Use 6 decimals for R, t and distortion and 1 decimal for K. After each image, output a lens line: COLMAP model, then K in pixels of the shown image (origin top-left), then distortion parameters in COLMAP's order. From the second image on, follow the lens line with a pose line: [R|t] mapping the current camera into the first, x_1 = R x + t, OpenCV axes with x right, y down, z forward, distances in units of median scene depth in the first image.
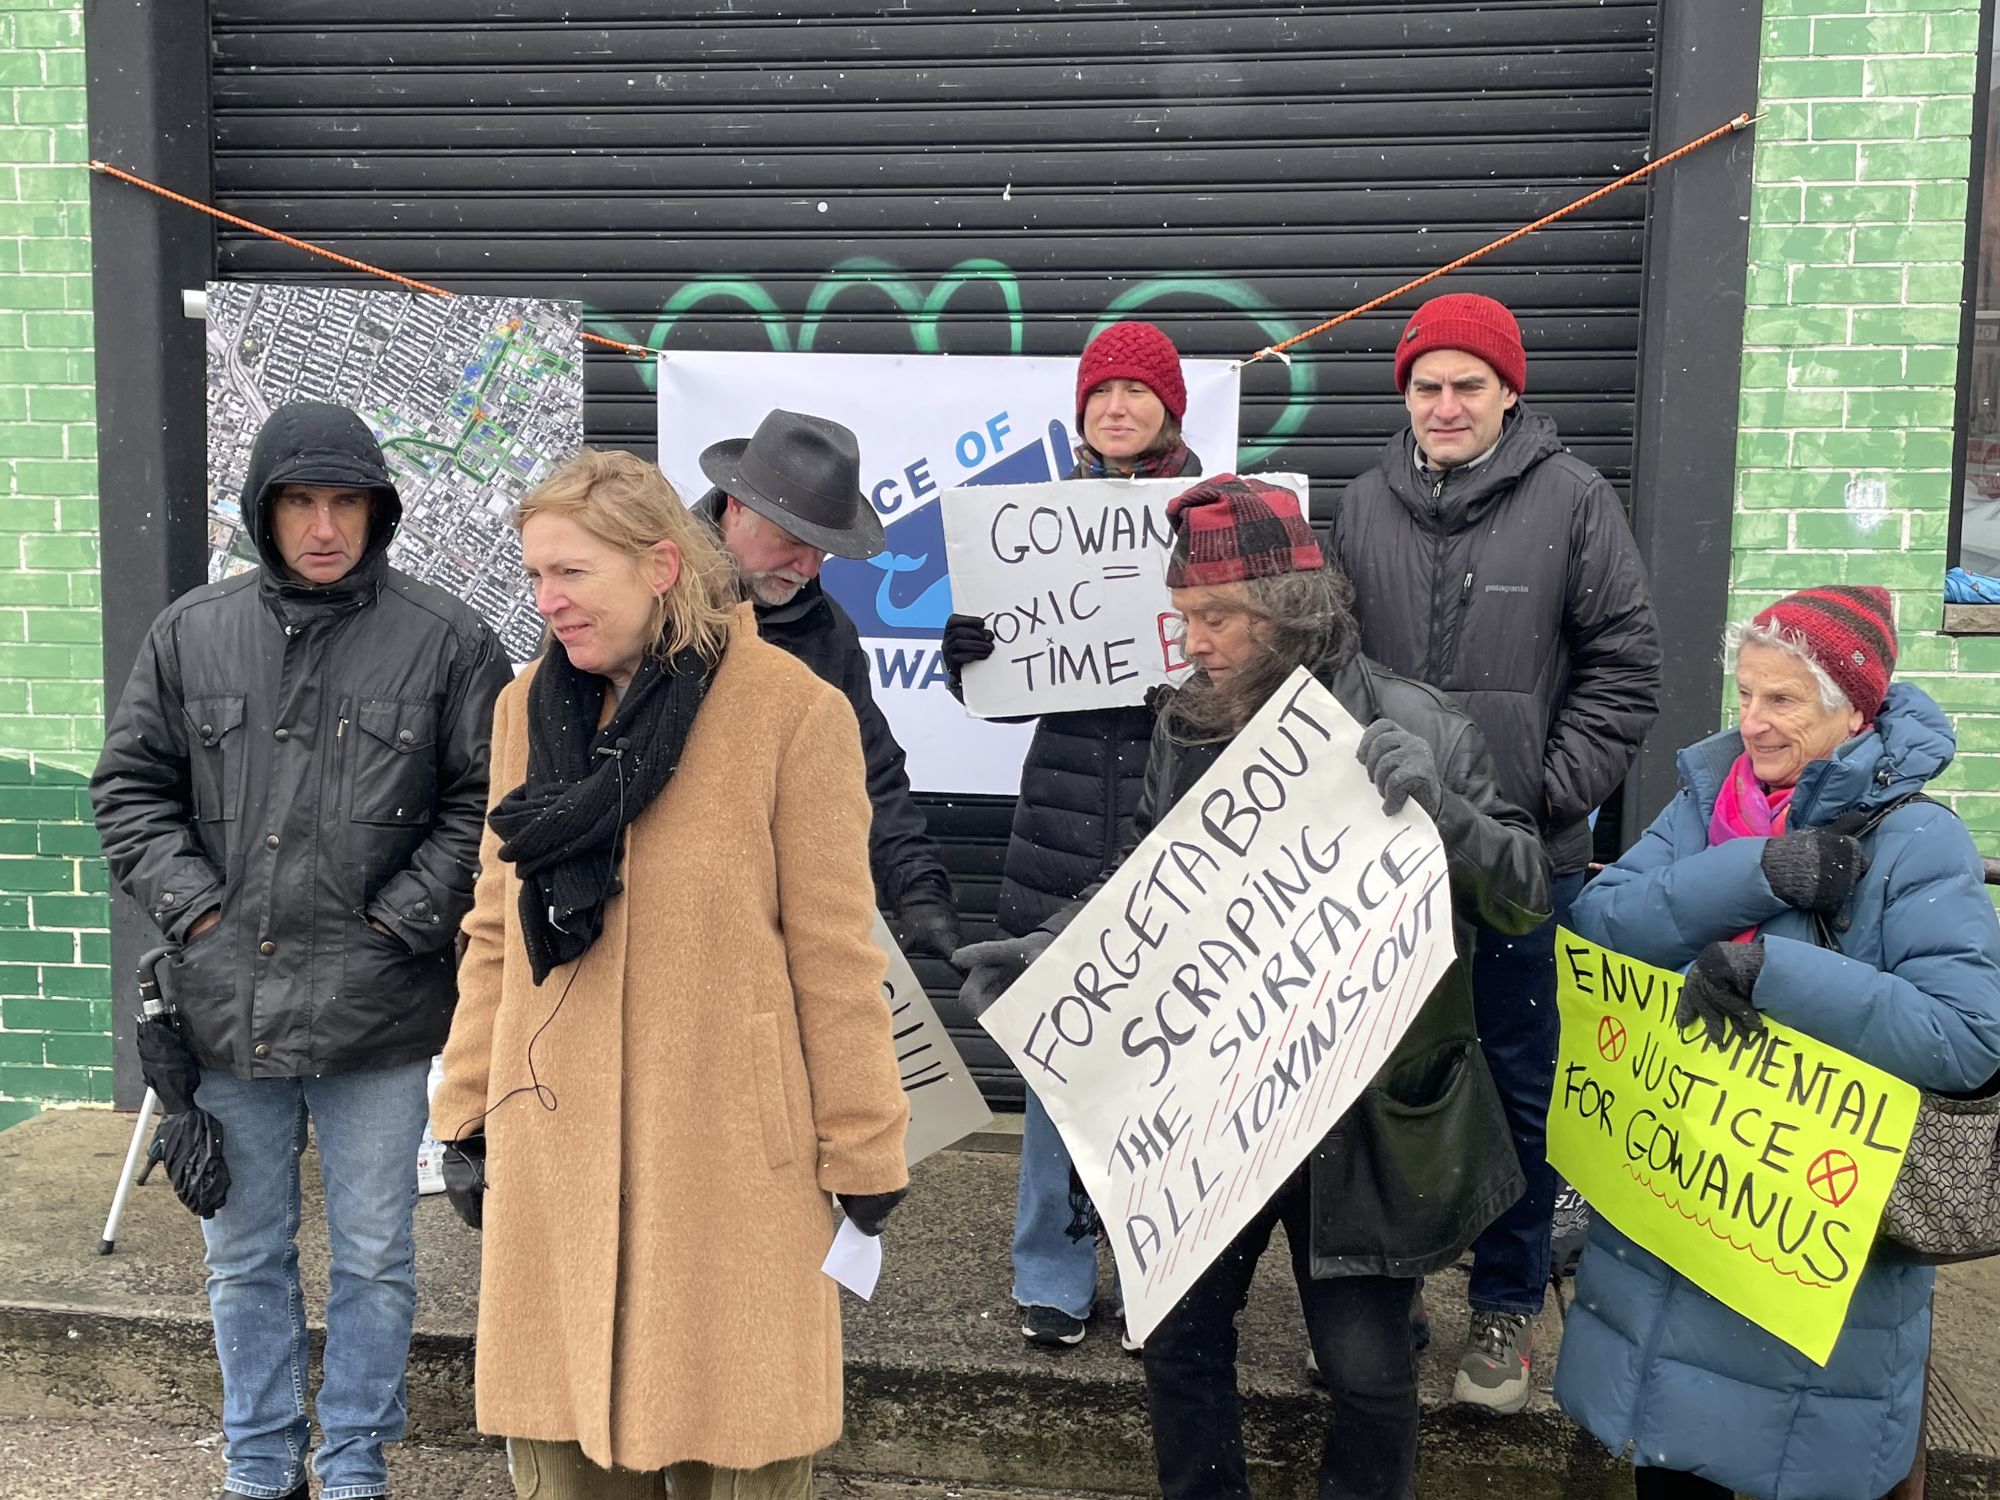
lens RADIAL K [[2190.7, 0, 998.2], [0, 2190.7, 778.4], [0, 0, 1]] dist [0.041021, 0.000000]
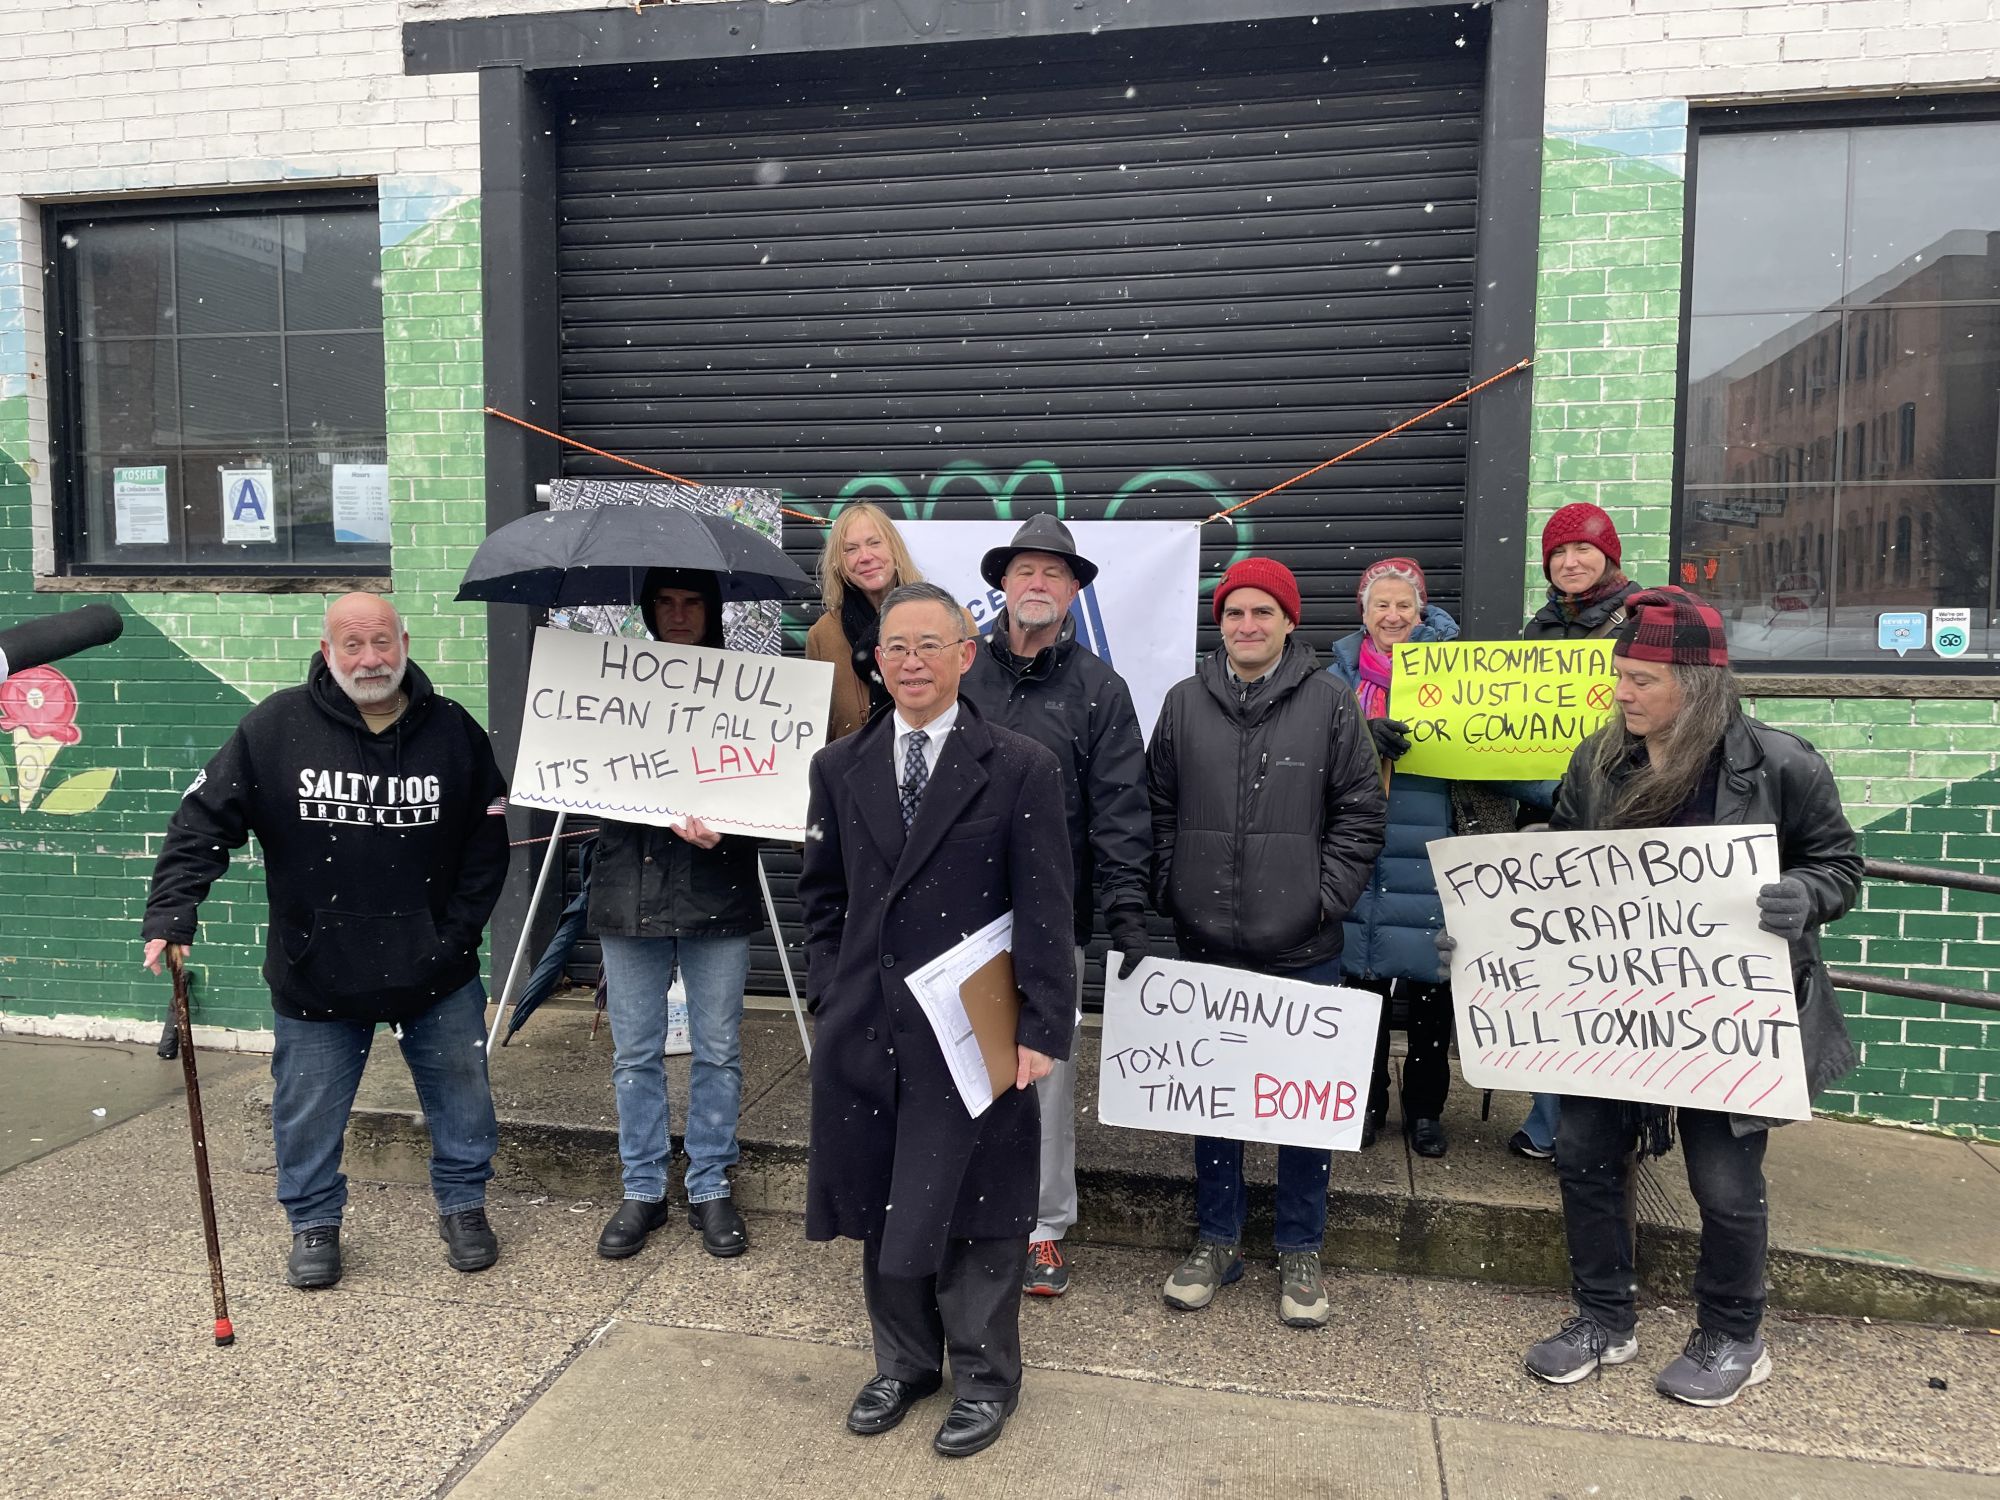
lens RADIAL K [[1478.7, 0, 1005.9], [0, 1478.7, 763.5], [0, 0, 1]] dist [0.069273, -0.078746]
pose [[0.997929, 0.000298, -0.064325, 0.040744], [-0.002764, 0.999264, -0.038249, 0.022002], [0.064266, 0.038348, 0.997196, -0.052971]]
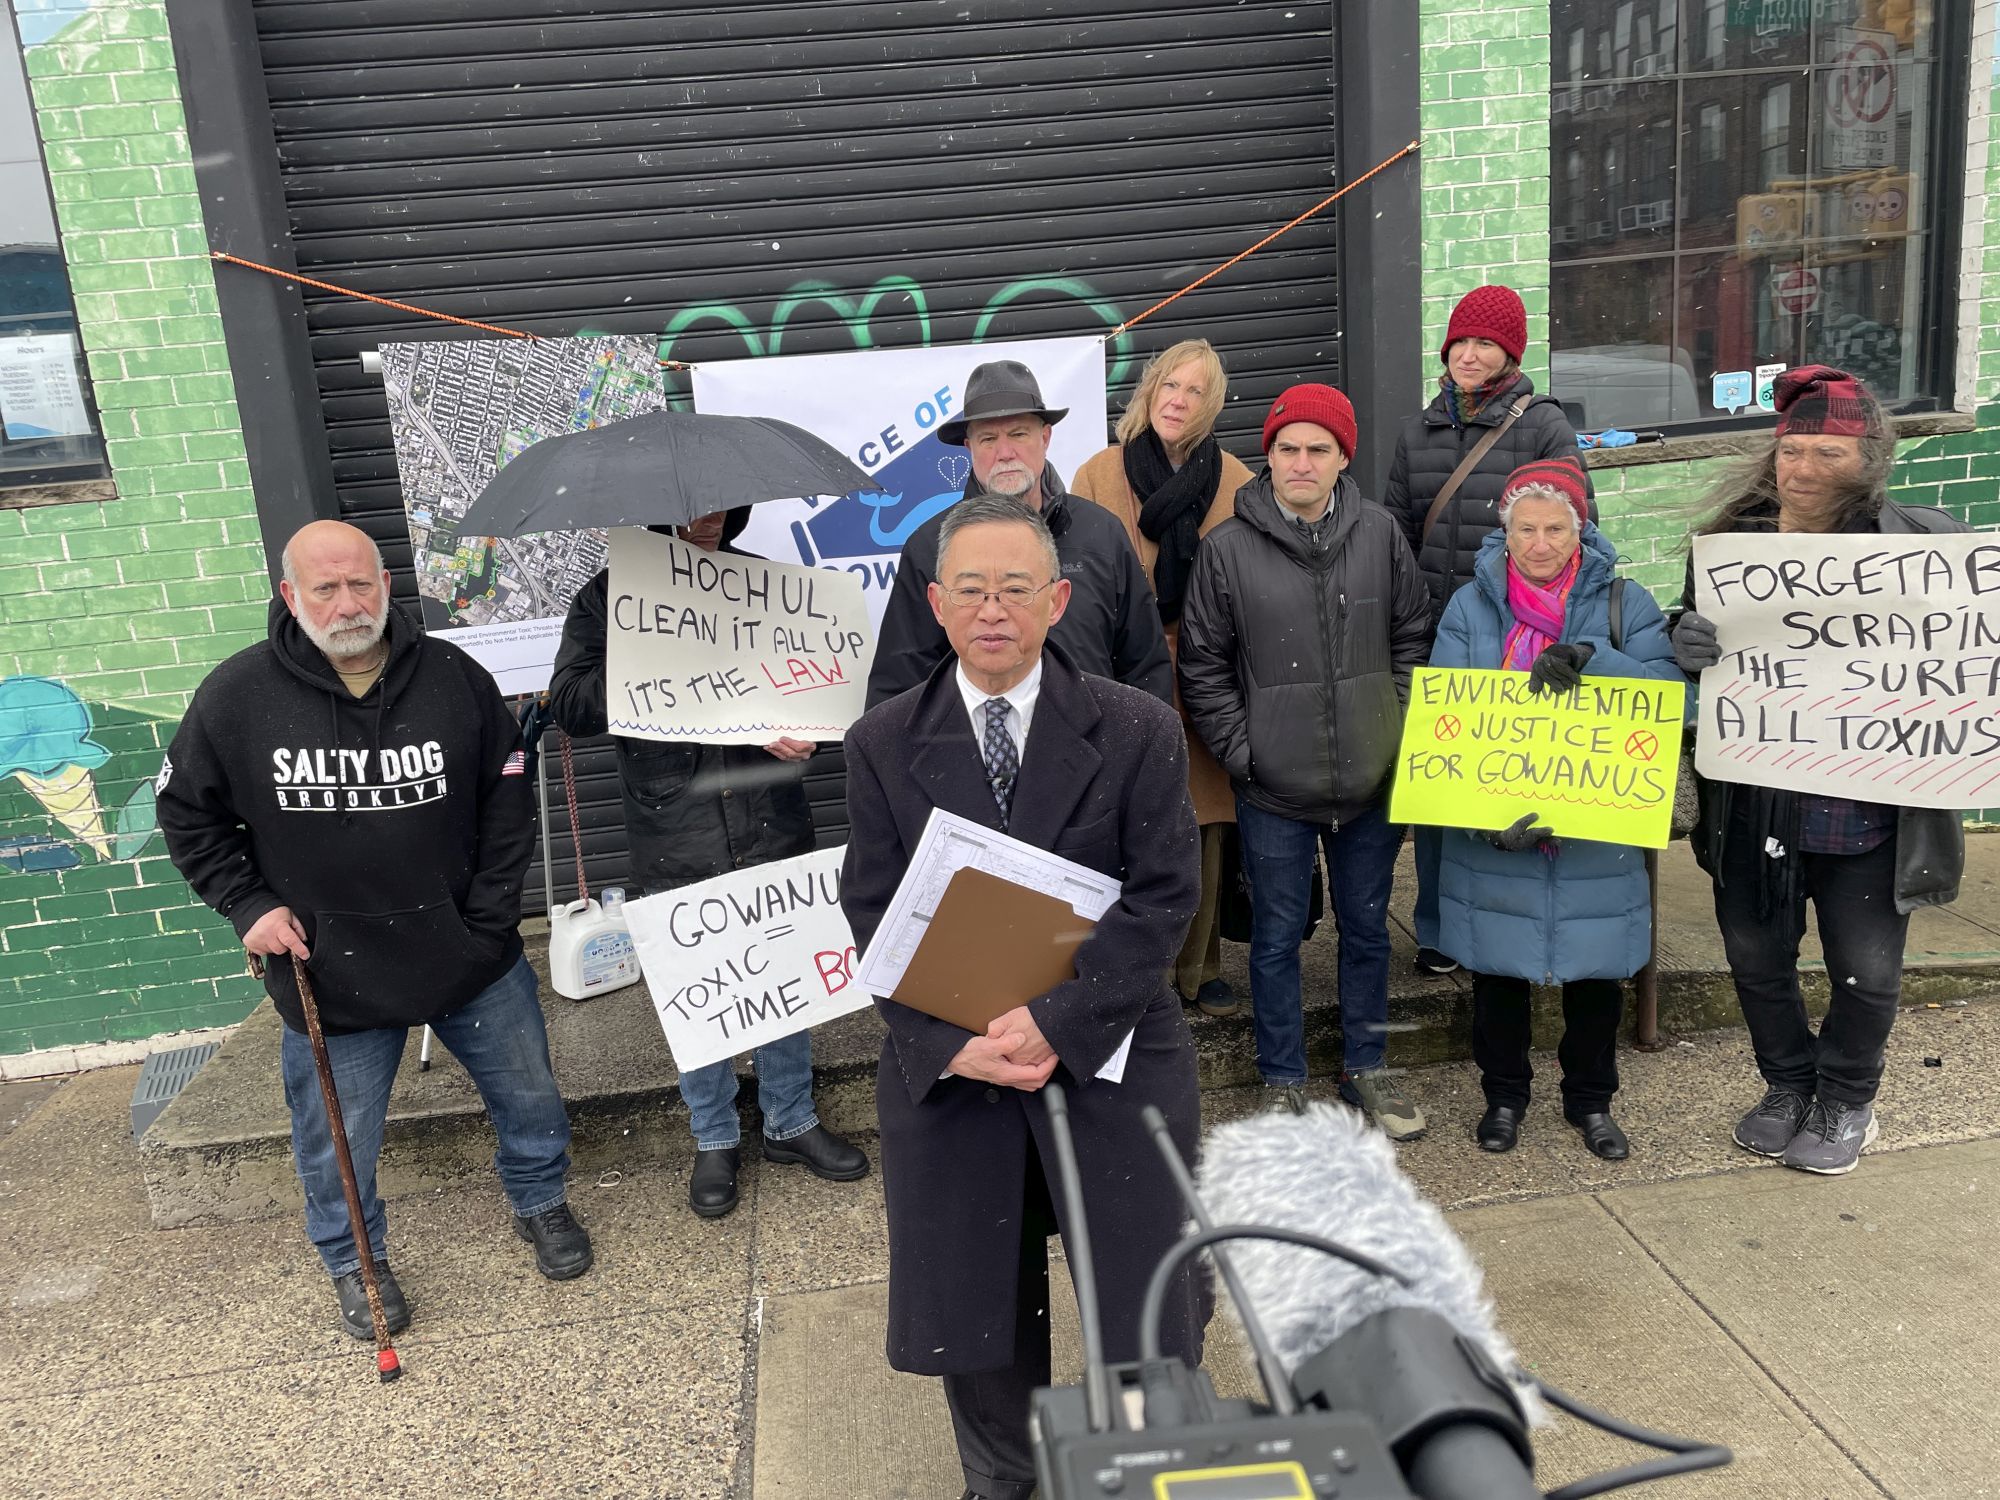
lens RADIAL K [[1478.7, 0, 995.3], [0, 1478.7, 761.0], [0, 0, 1]] dist [0.069273, -0.078746]
pose [[0.965252, -0.148320, 0.215150, -0.216279], [0.124687, 0.984959, 0.119616, -0.038870], [-0.229656, -0.088633, 0.969228, 0.030885]]
